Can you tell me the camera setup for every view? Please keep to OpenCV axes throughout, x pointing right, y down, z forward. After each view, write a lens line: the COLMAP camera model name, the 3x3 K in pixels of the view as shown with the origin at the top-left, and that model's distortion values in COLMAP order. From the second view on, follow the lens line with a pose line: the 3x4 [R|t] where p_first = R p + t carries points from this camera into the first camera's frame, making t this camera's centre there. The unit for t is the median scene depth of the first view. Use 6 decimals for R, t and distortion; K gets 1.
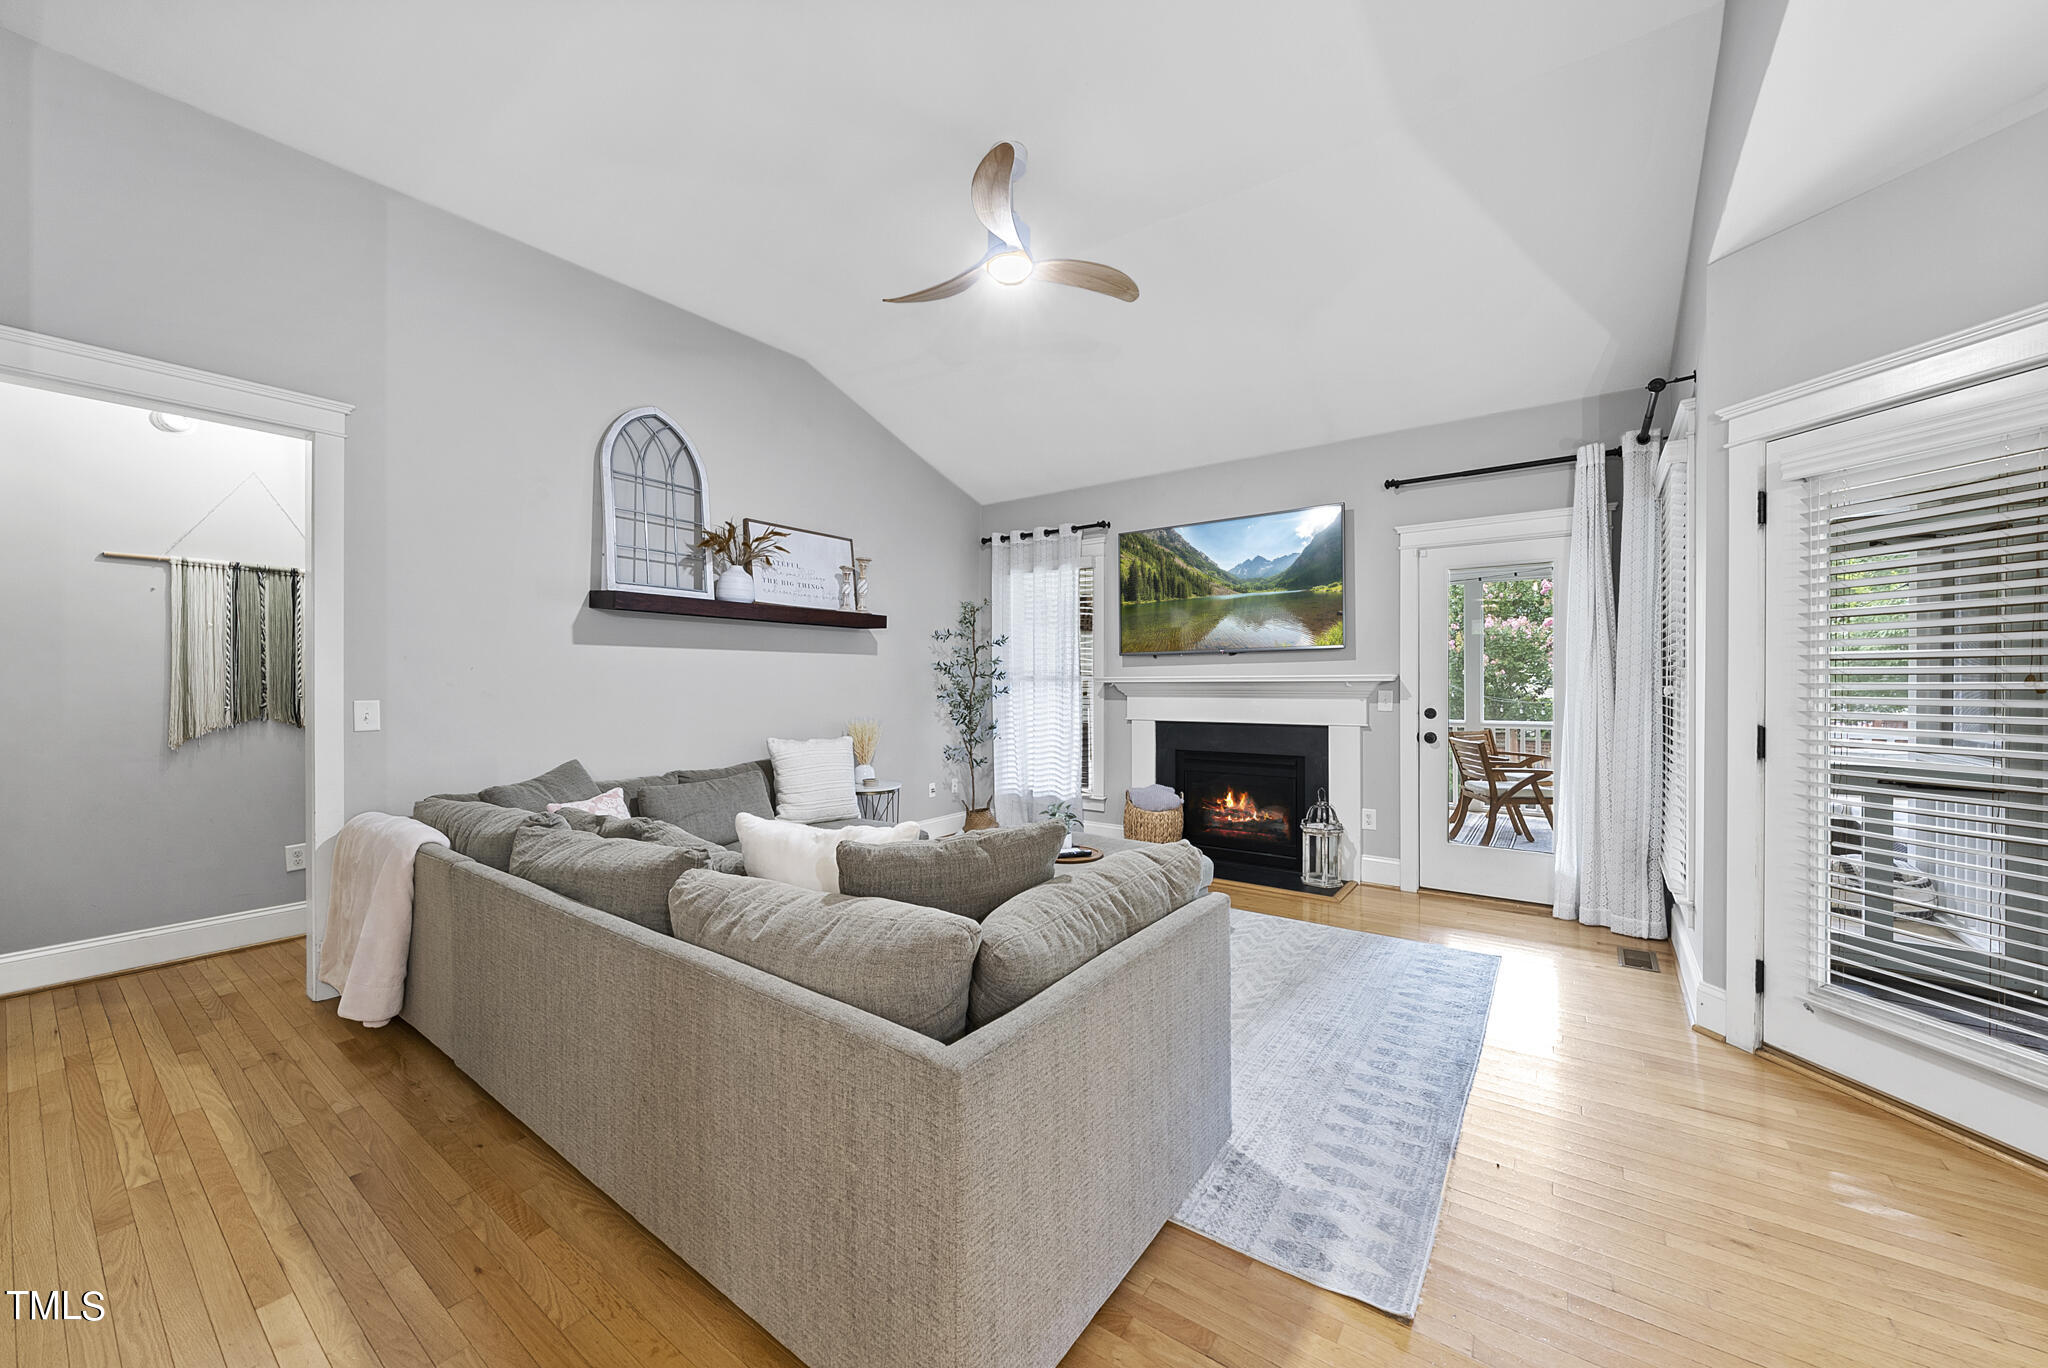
lens RADIAL K [[726.5, 0, 1031.4], [0, 726.5, 686.2], [0, 0, 1]] dist [-0.000698, -0.000308]
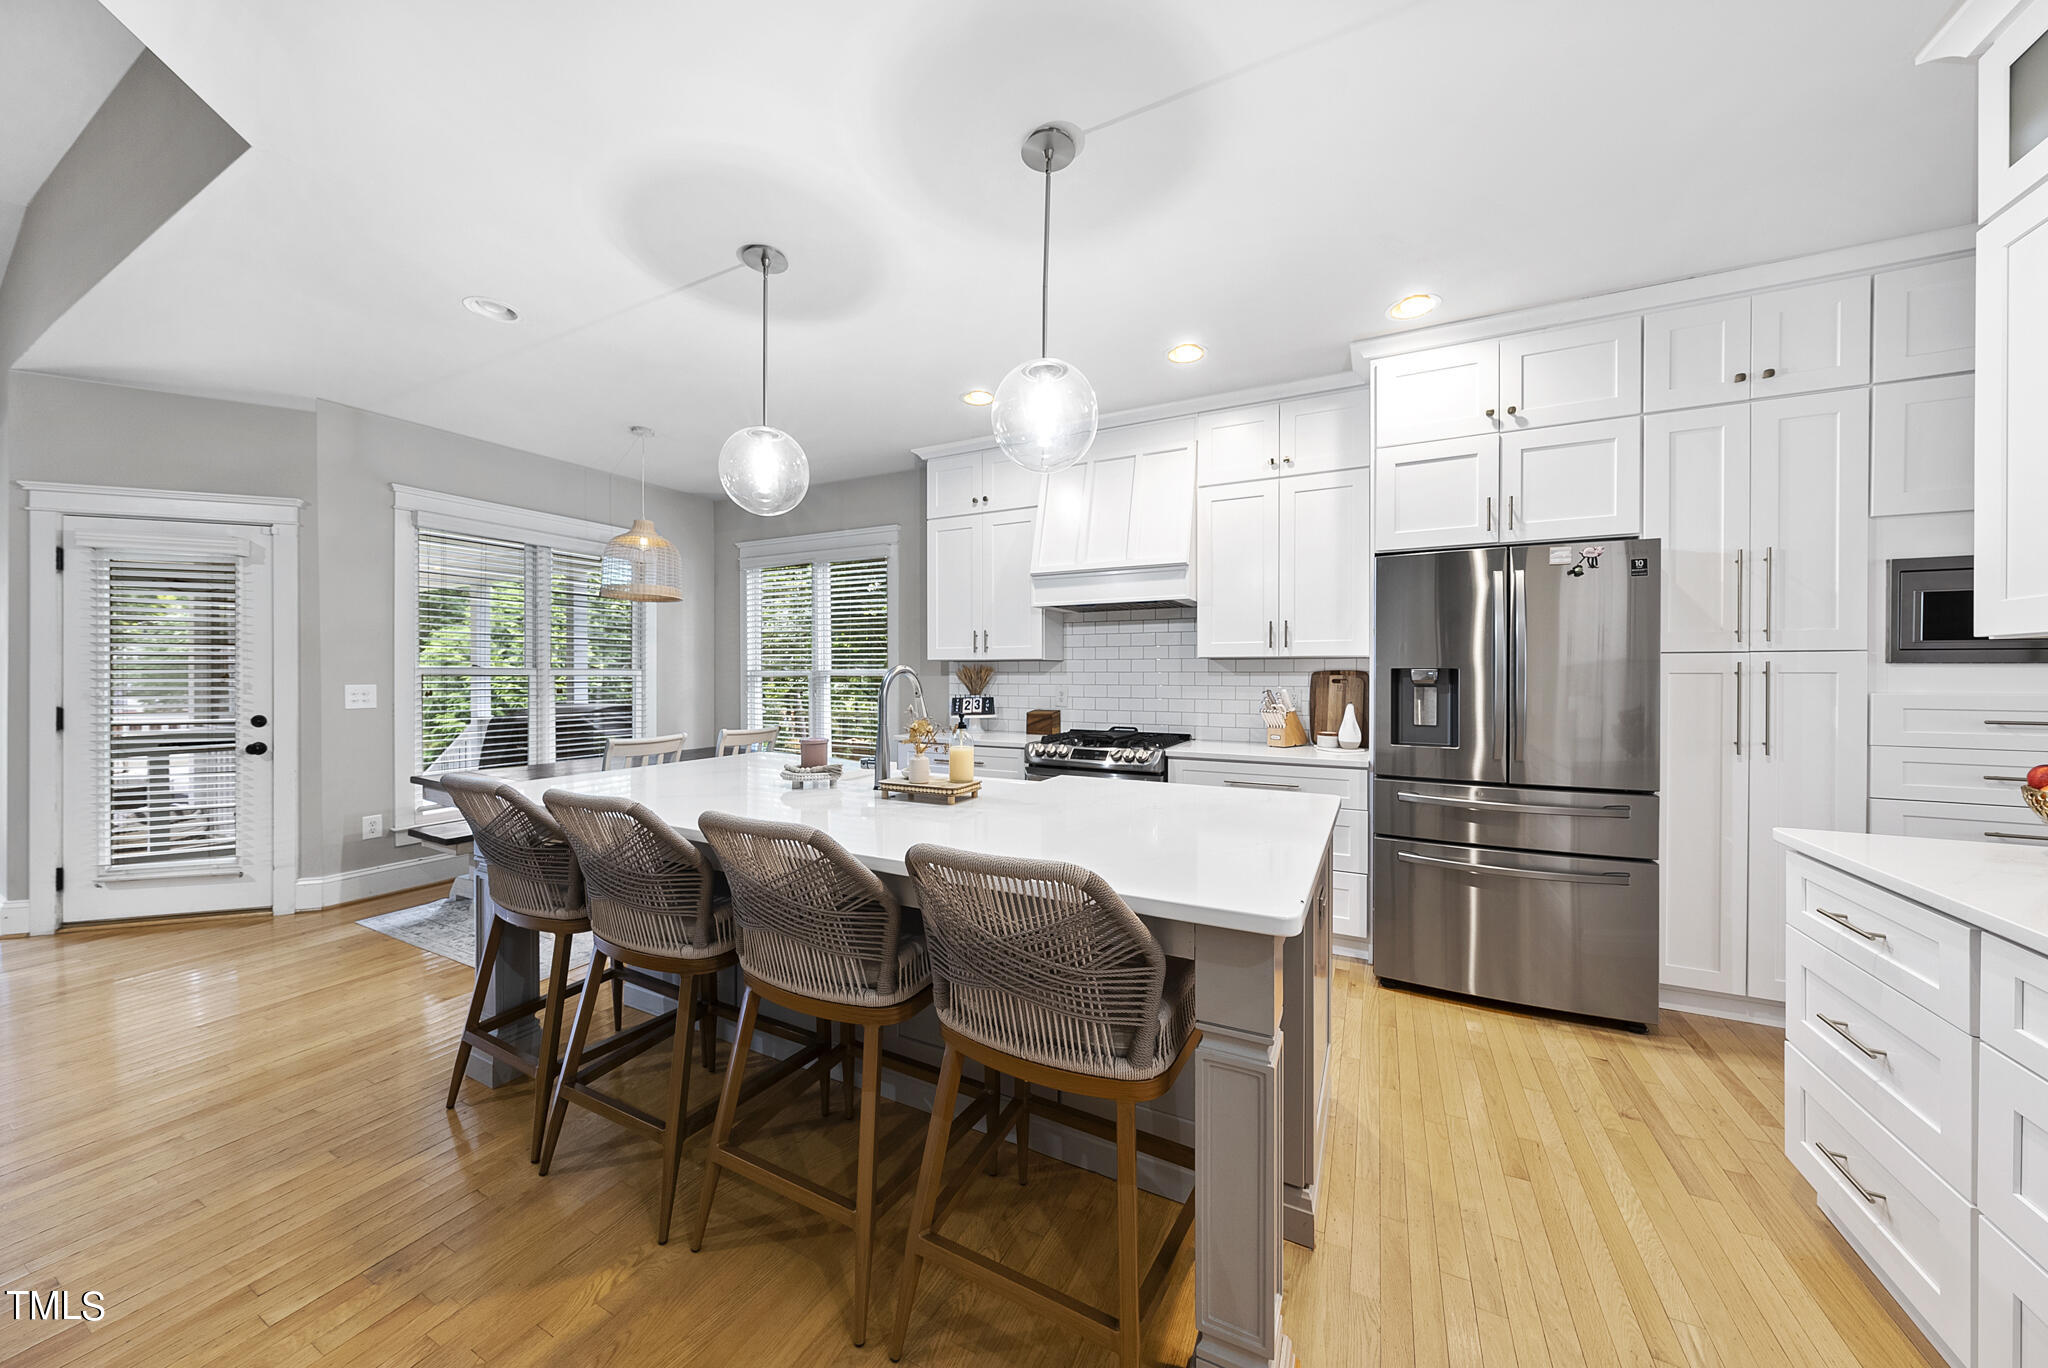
lens RADIAL K [[711.3, 0, 1038.6], [0, 711.3, 678.6], [0, 0, 1]] dist [-0.001062, 0.000544]
pose [[-0.158761, -0.002155, 0.987315, -0.376975], [0.002845, 0.999992, 0.002640, -0.000173], [-0.987313, 0.003228, -0.158753, -0.375793]]
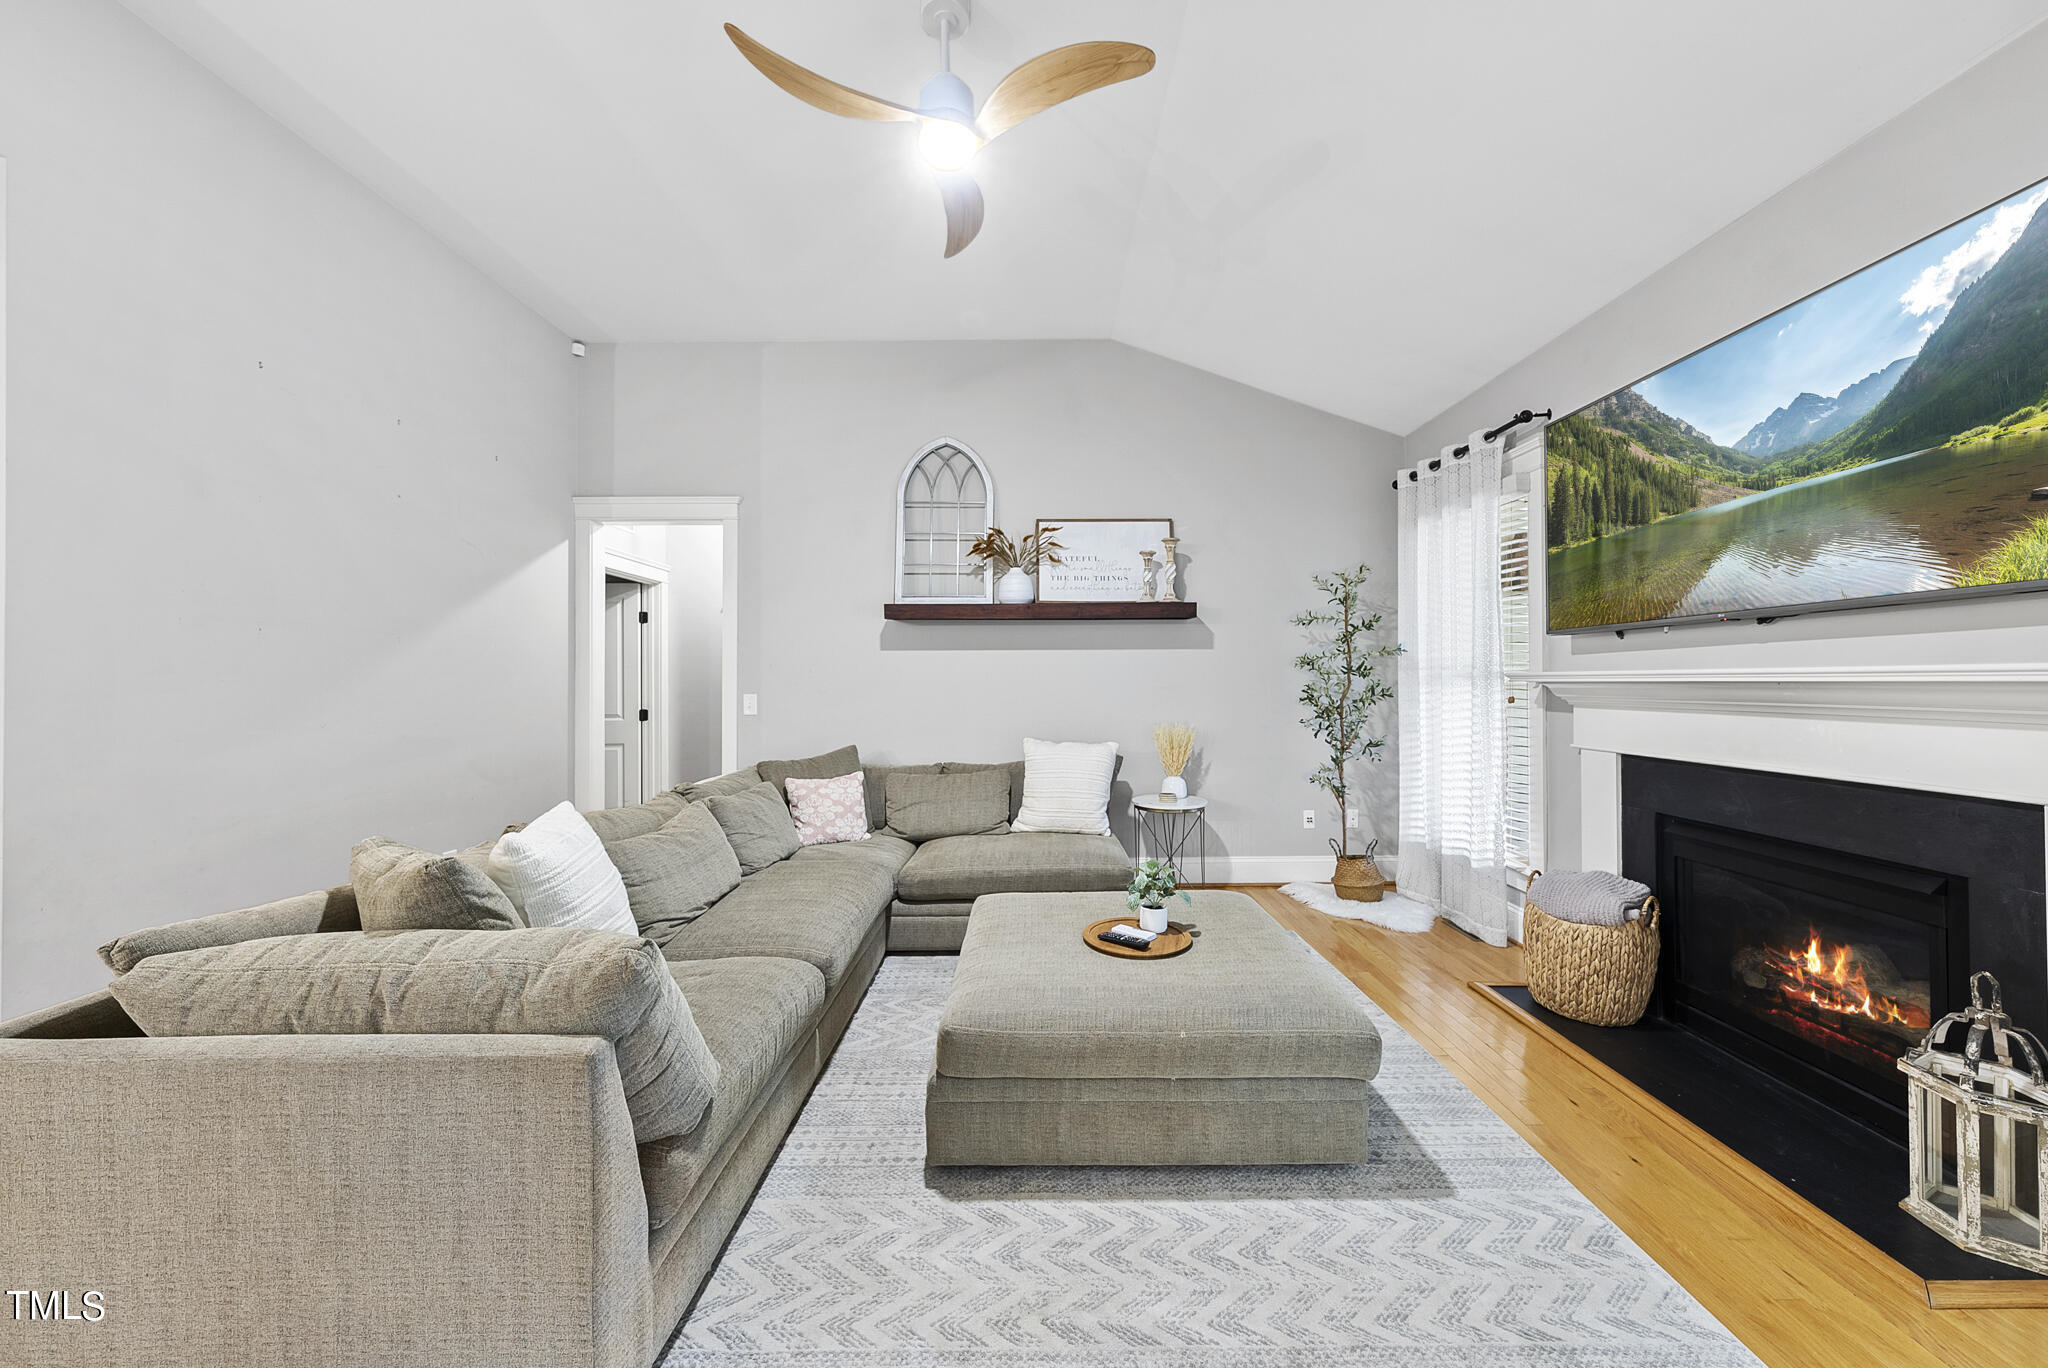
lens RADIAL K [[726.5, 0, 1039.9], [0, 726.5, 672.7], [0, 0, 1]] dist [-0.000698, -0.000308]
pose [[0.595719, -0.004620, -0.803180, 0.399517], [-0.001561, 0.999975, -0.006909, -0.009902], [0.803192, 0.005370, 0.595697, 0.384164]]
